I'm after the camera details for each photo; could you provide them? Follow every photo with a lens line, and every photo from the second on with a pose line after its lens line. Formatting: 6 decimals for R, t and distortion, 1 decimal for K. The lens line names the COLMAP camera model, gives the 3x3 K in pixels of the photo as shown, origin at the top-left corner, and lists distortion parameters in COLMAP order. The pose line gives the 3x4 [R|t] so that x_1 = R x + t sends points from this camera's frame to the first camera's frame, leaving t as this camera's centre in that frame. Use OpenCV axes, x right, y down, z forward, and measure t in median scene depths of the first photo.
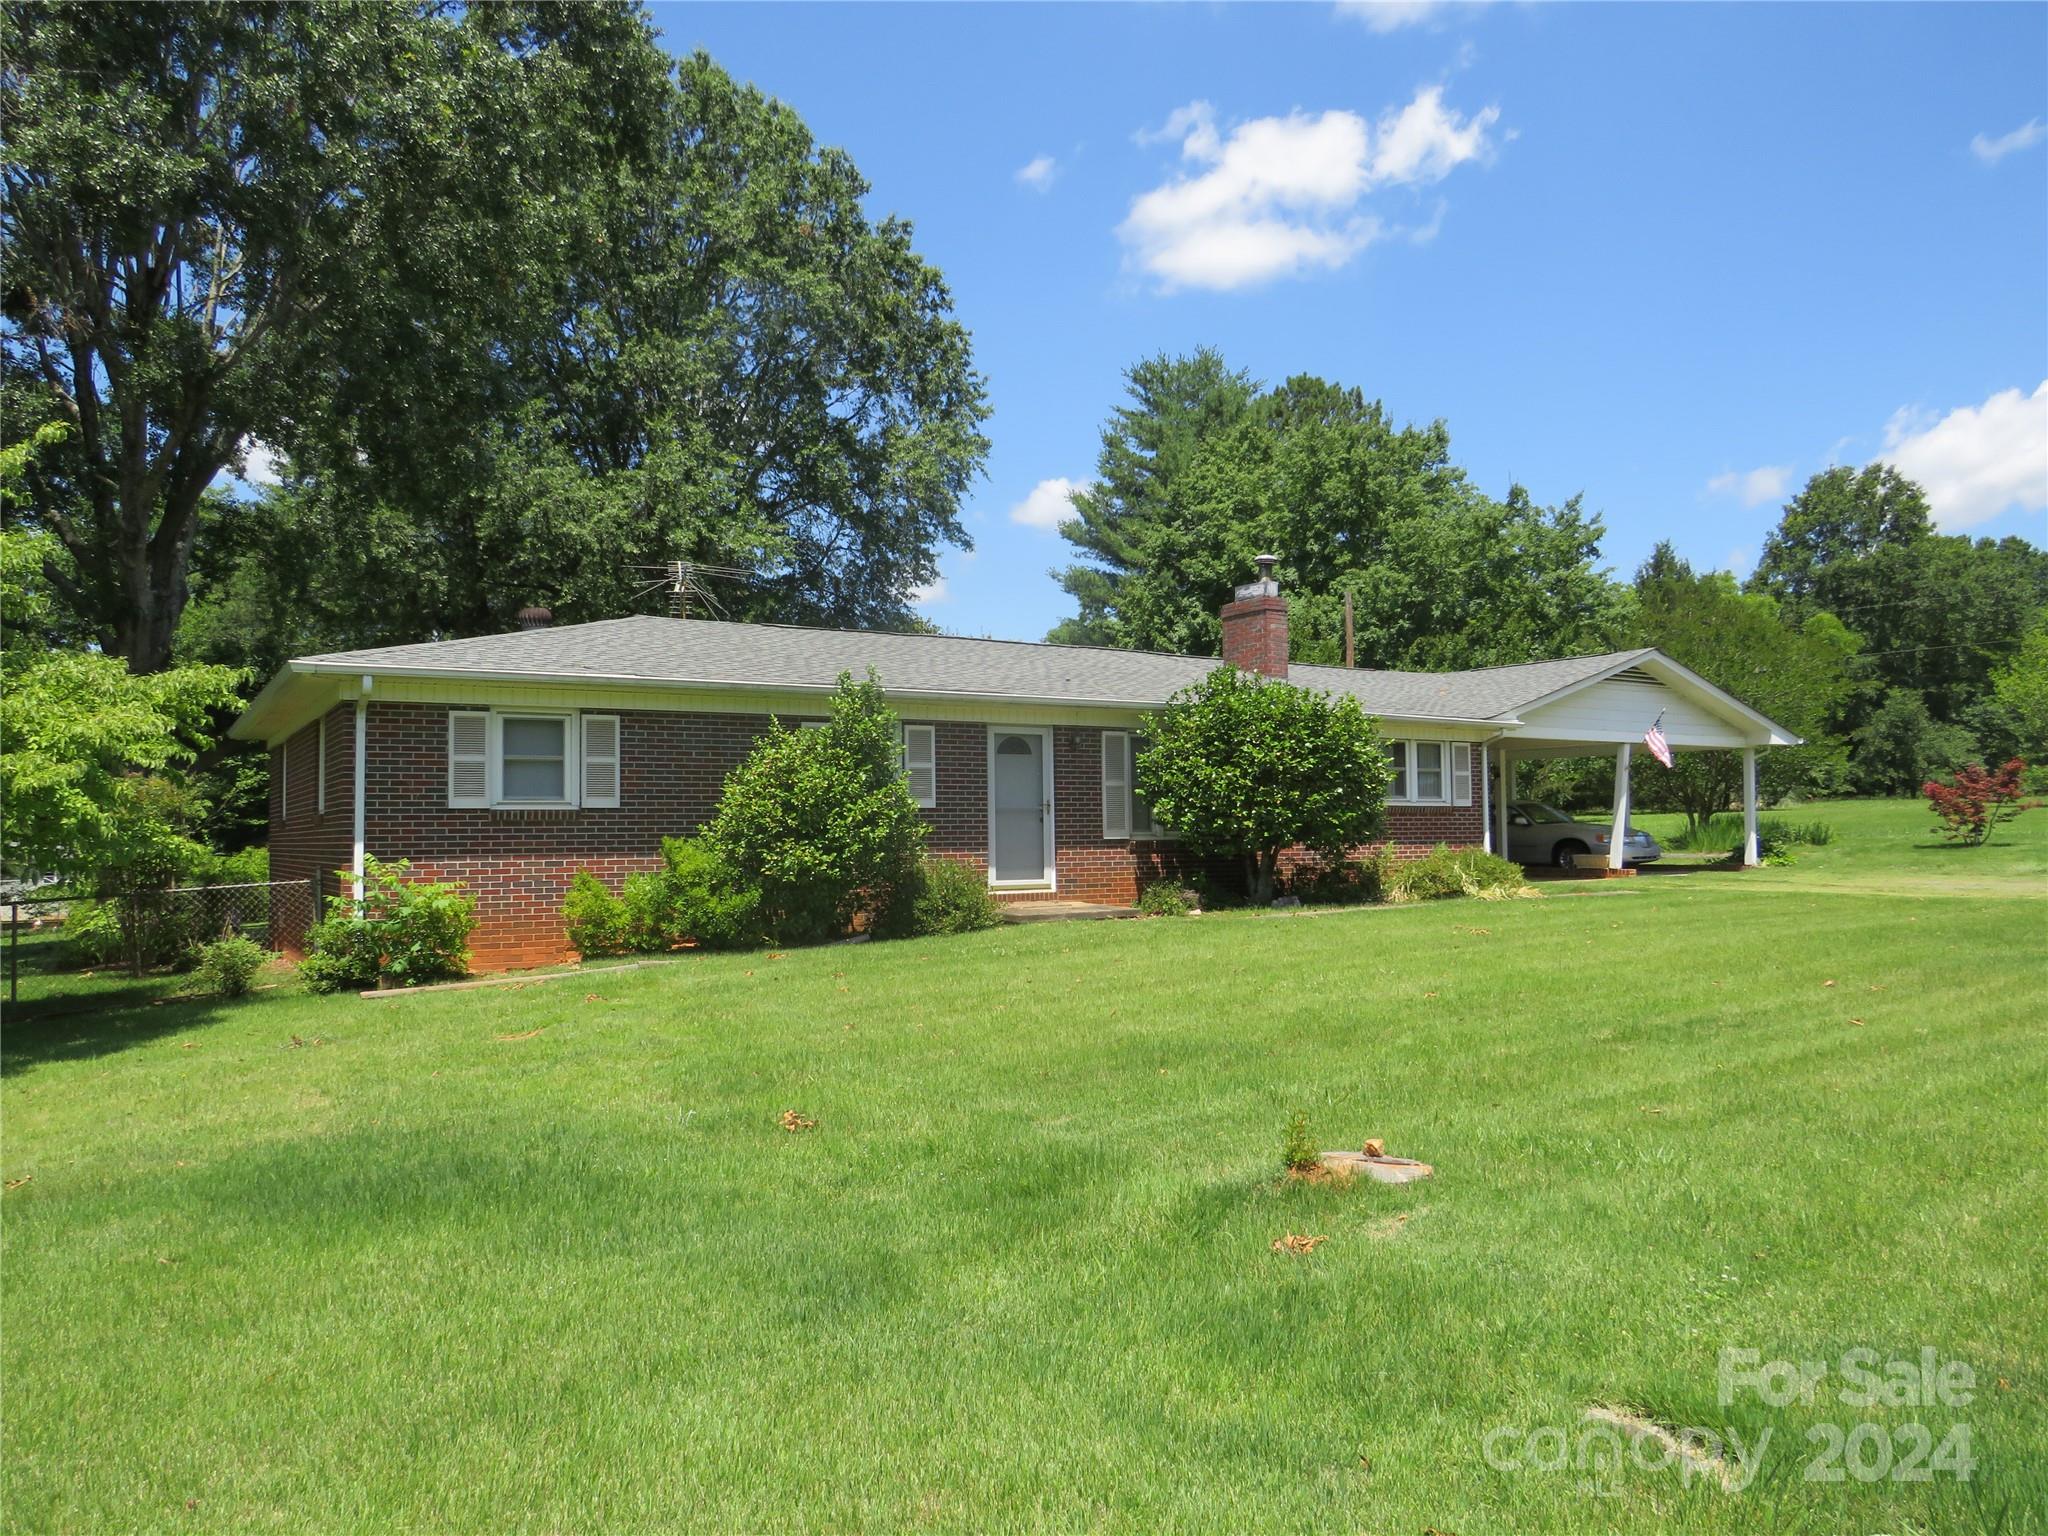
lens RADIAL K [[1435.6, 0, 1024.0], [0, 1435.6, 768.0], [0, 0, 1]] dist [-0.043545, 0.023407]
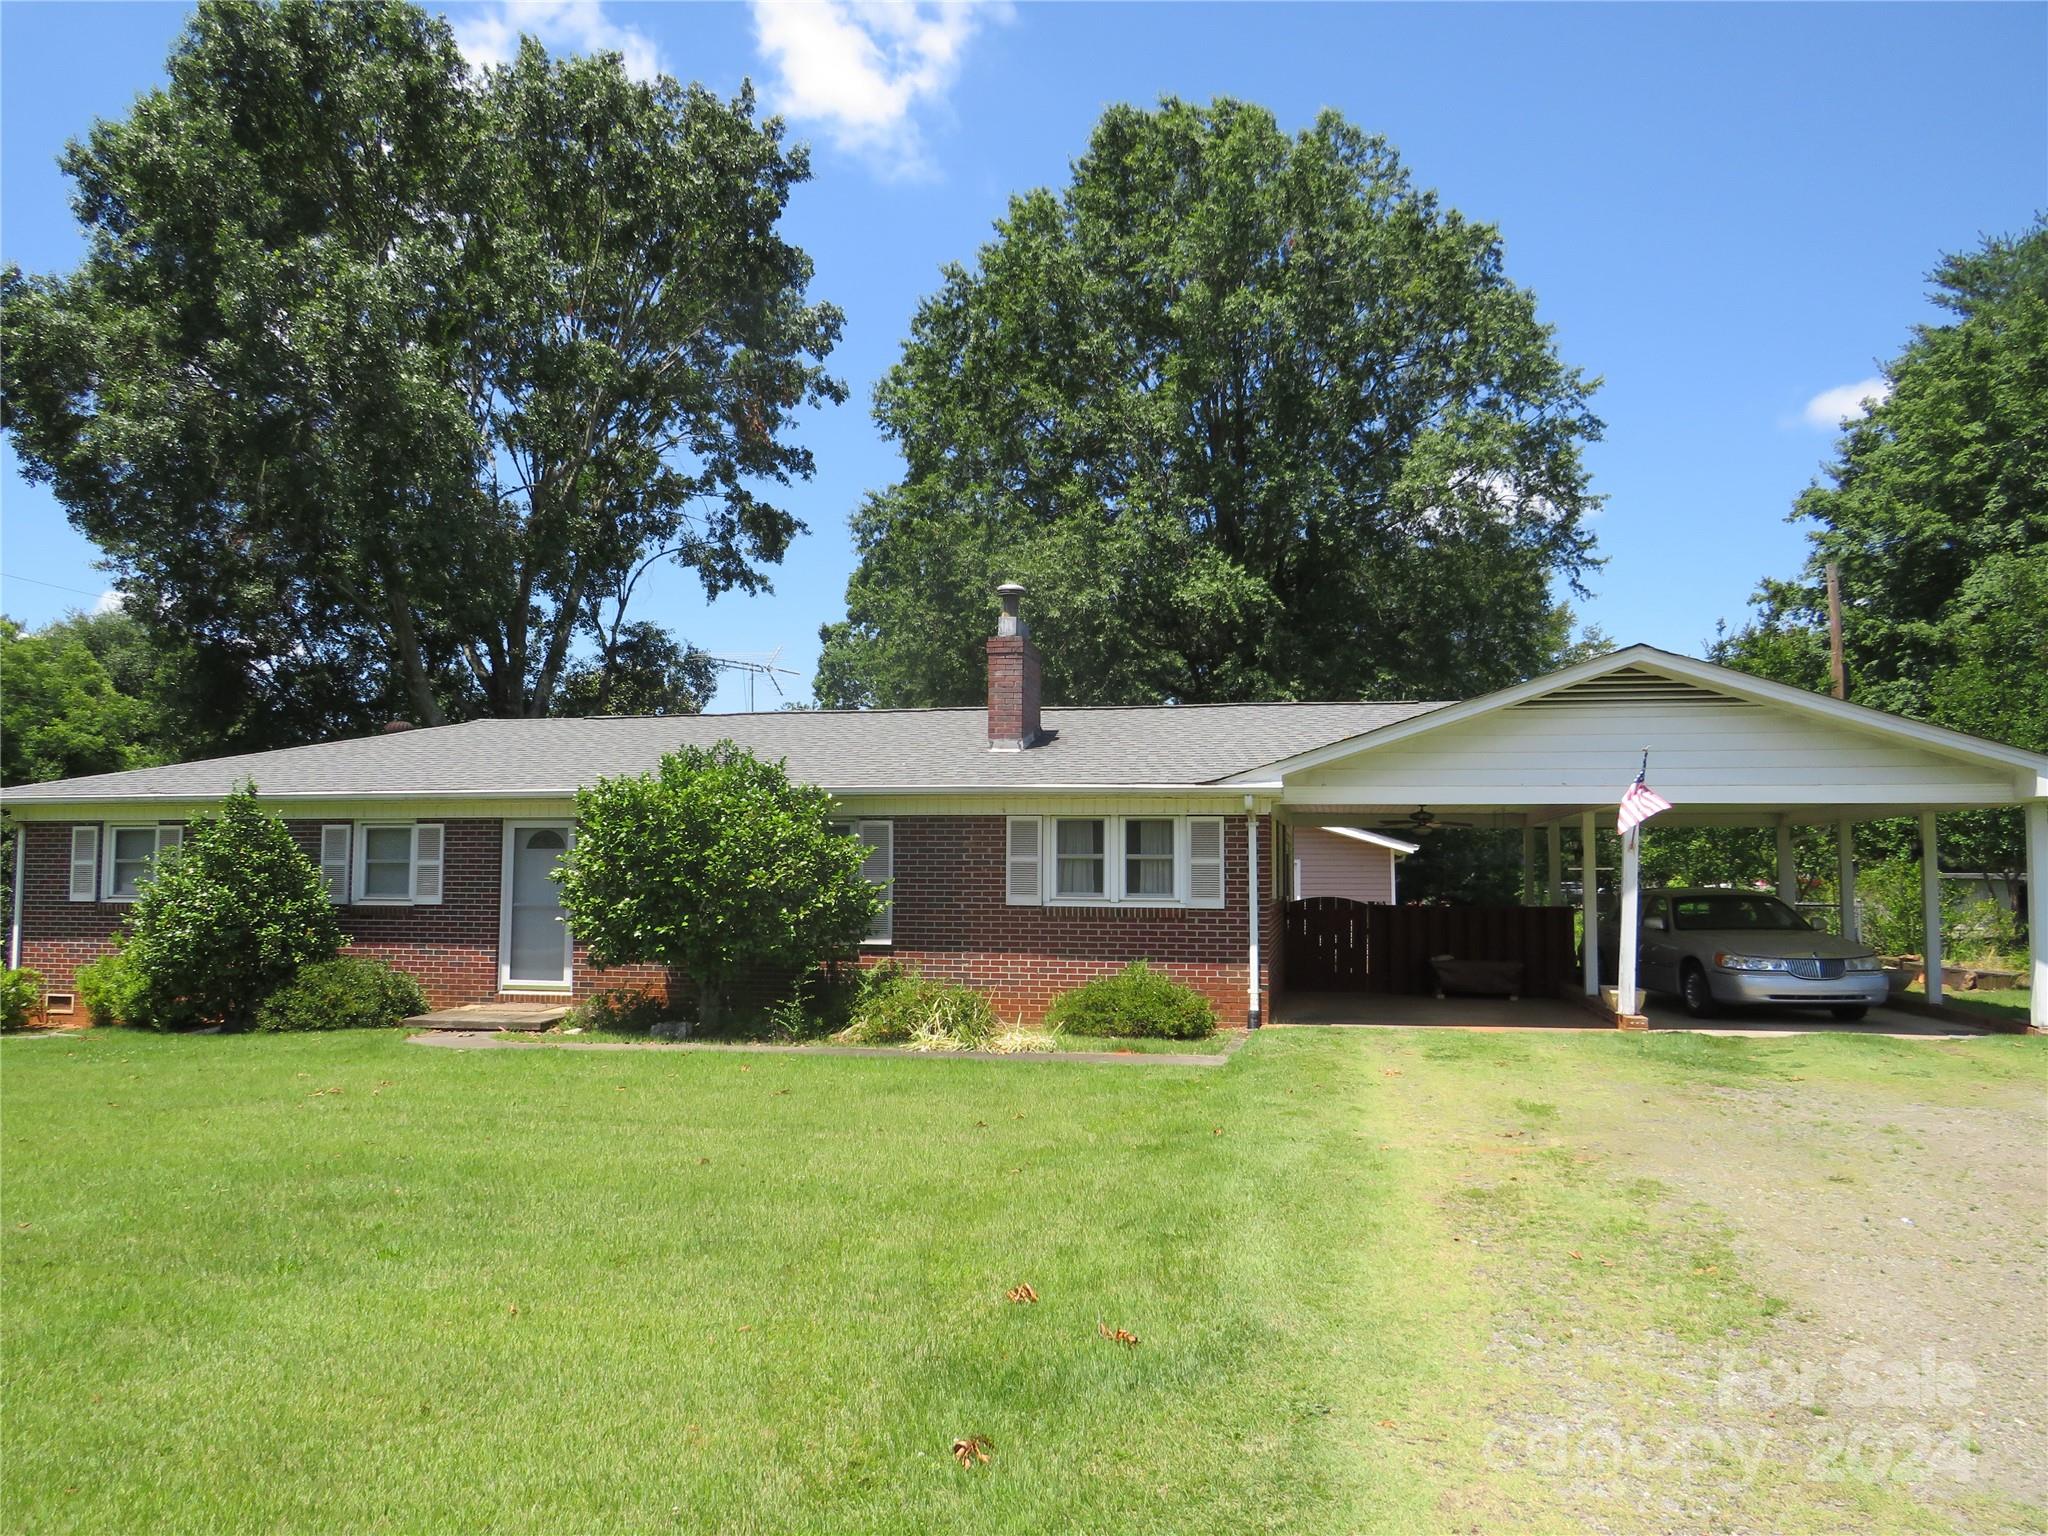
lens RADIAL K [[1435.6, 0, 1024.0], [0, 1435.6, 768.0], [0, 0, 1]] dist [-0.043545, 0.023407]
pose [[0.713189, -0.061177, -0.698297, 0.742652], [0.013686, 0.997210, -0.073386, 0.008786], [0.700838, 0.042782, 0.712036, 0.441203]]
